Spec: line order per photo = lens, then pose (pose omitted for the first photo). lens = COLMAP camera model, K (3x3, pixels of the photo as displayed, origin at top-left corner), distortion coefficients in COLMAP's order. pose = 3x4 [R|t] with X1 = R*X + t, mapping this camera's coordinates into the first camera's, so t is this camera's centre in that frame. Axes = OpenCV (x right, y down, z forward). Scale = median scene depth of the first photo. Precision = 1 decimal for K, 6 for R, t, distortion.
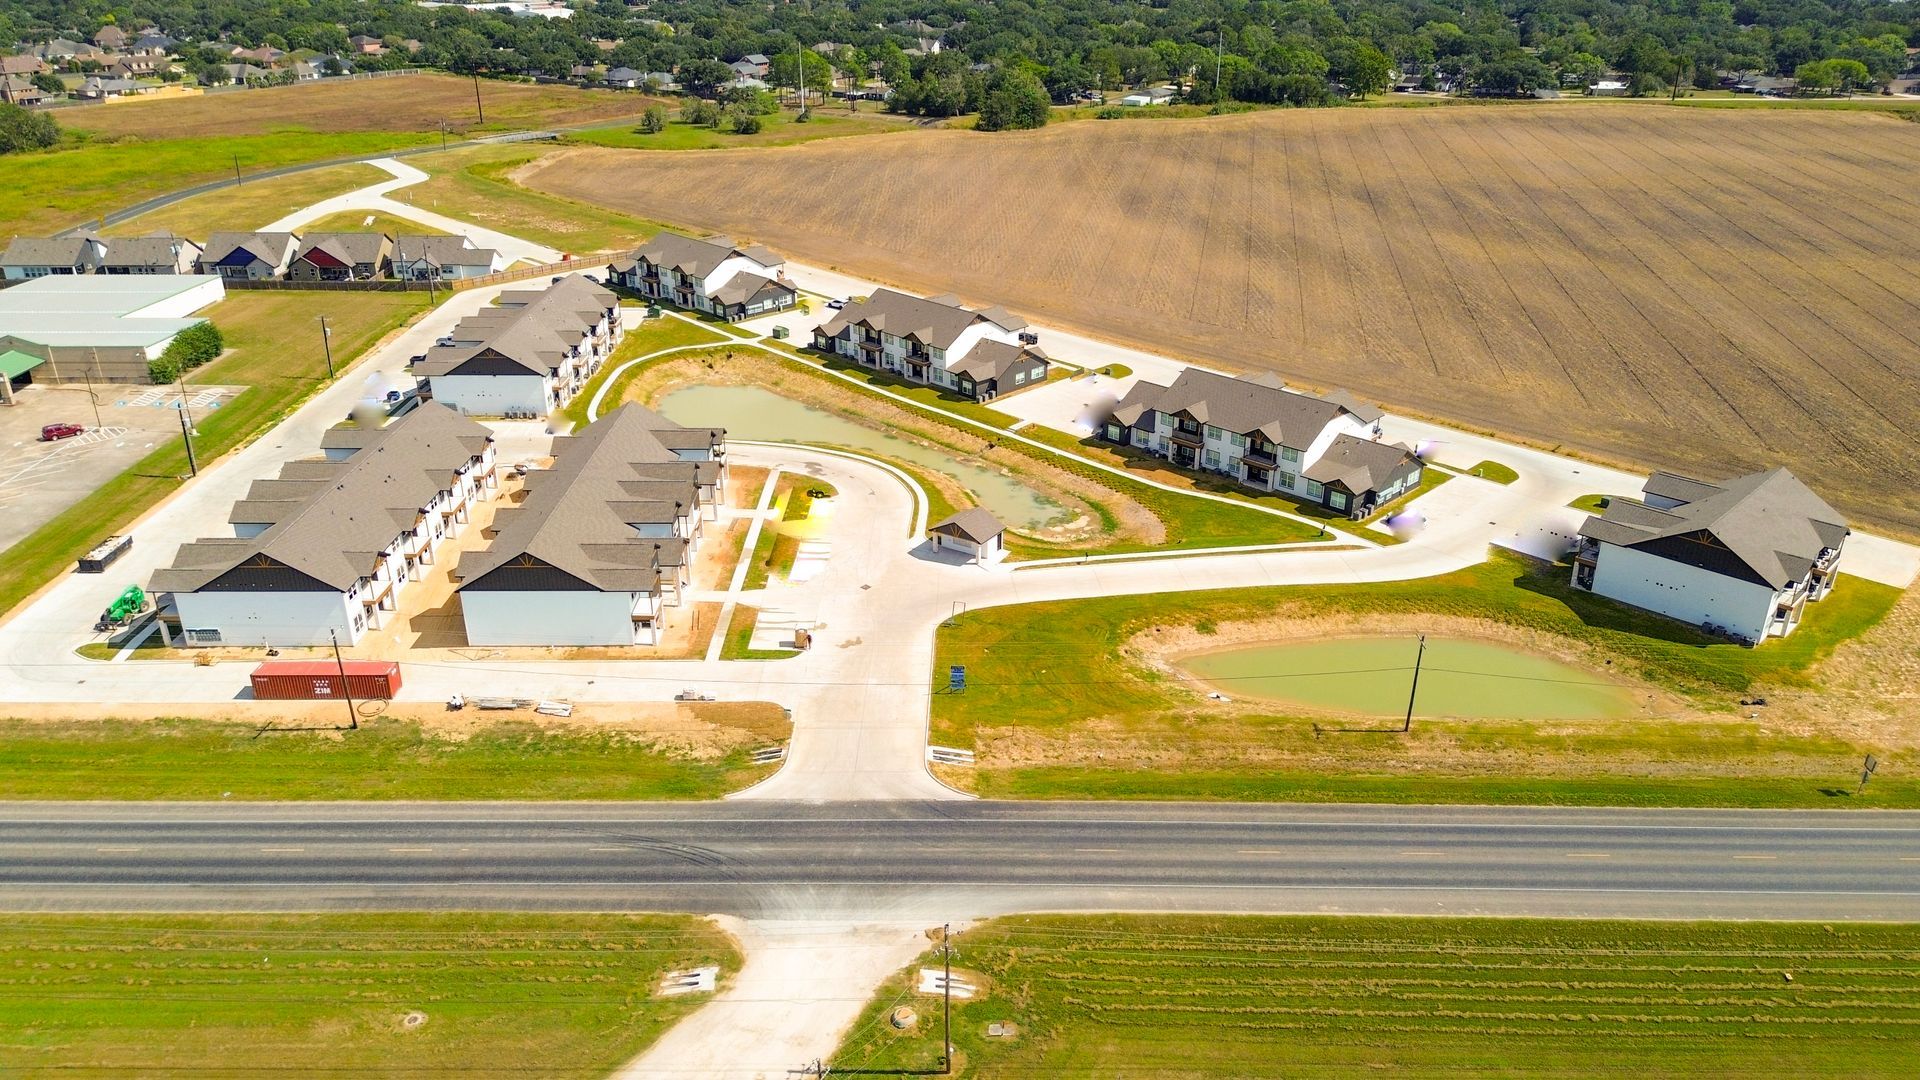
lens RADIAL K [[1363.0, 0, 955.1], [0, 1363.0, 533.0], [0, 0, 1]] dist [0.071057, -0.076205]
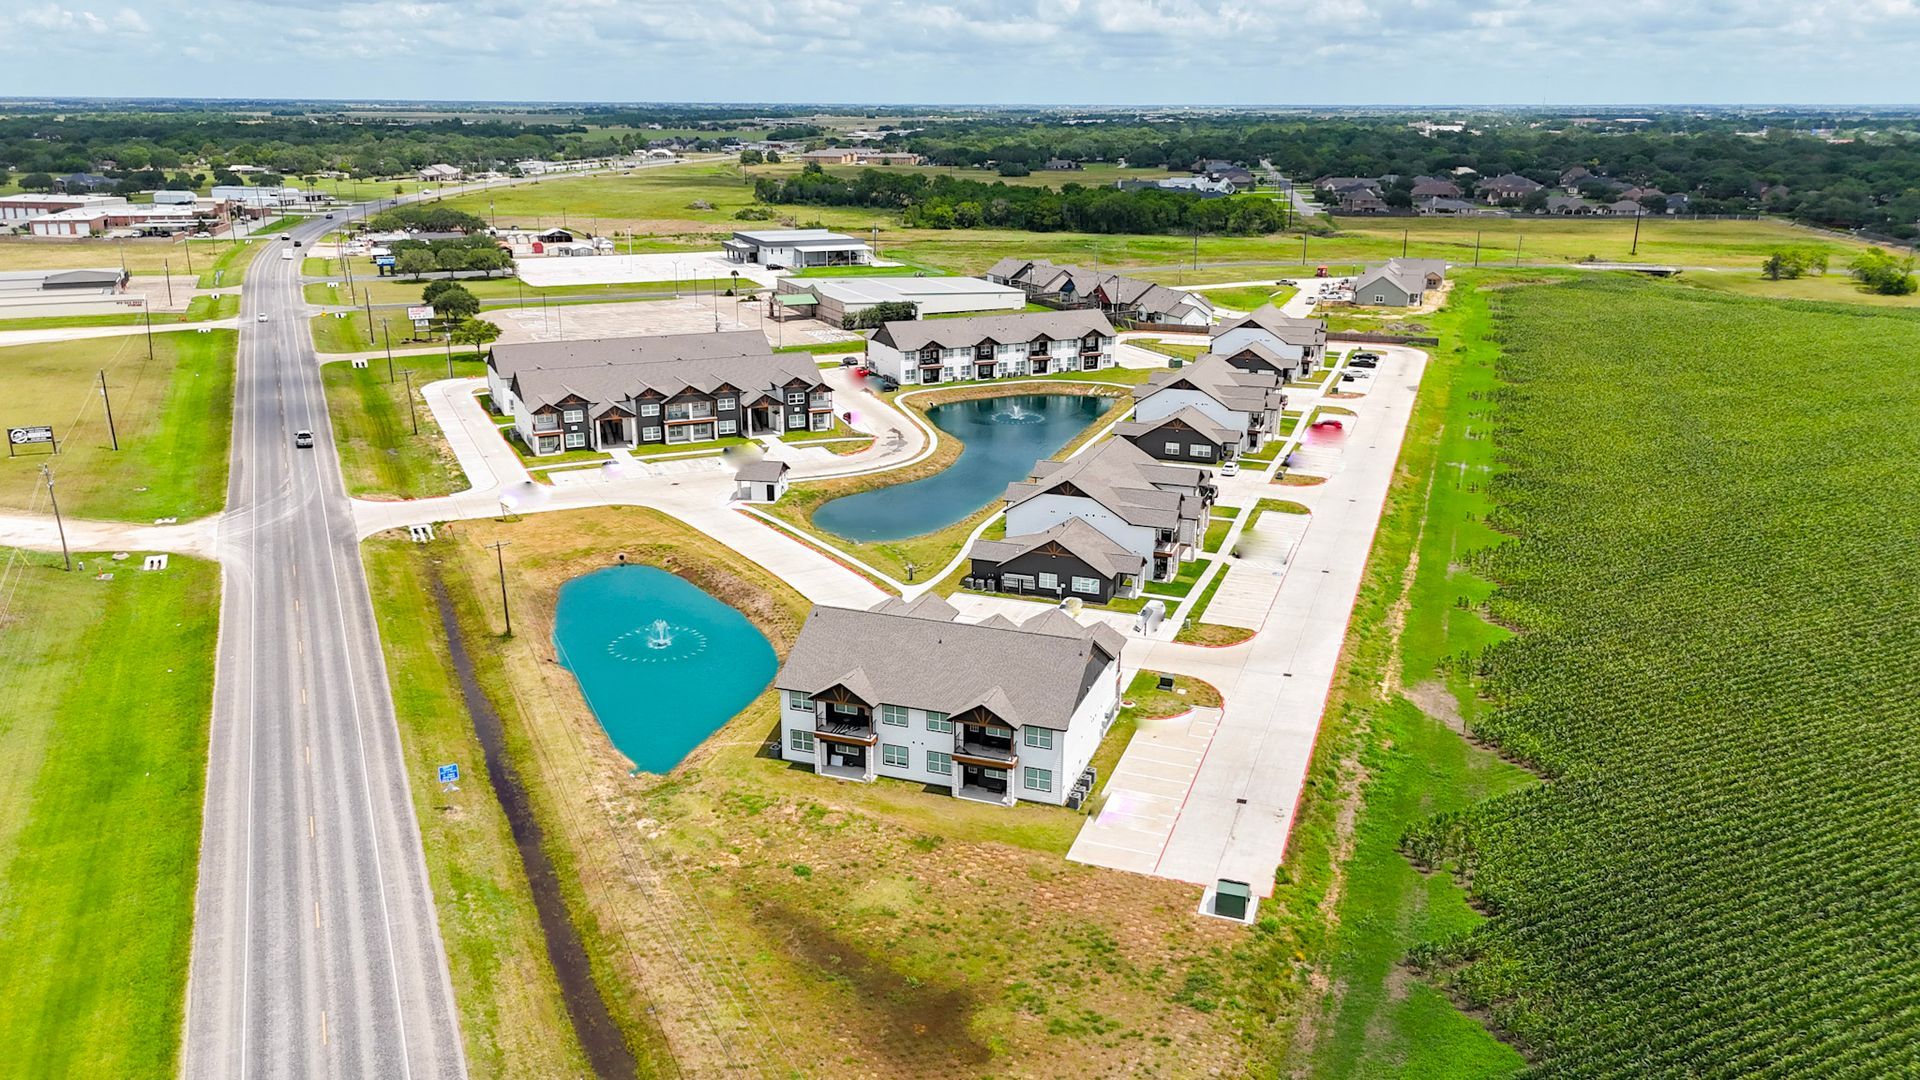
lens RADIAL K [[1419.2, 0, 960.0], [0, 1419.2, 540.0], [0, 0, 1]] dist [0.066603, -0.061481]
pose [[0.428043, 0.268056, -0.863090, 0.832172], [-0.372396, 0.922473, 0.101811, -0.099950], [0.823468, 0.277832, 0.494681, 0.417010]]
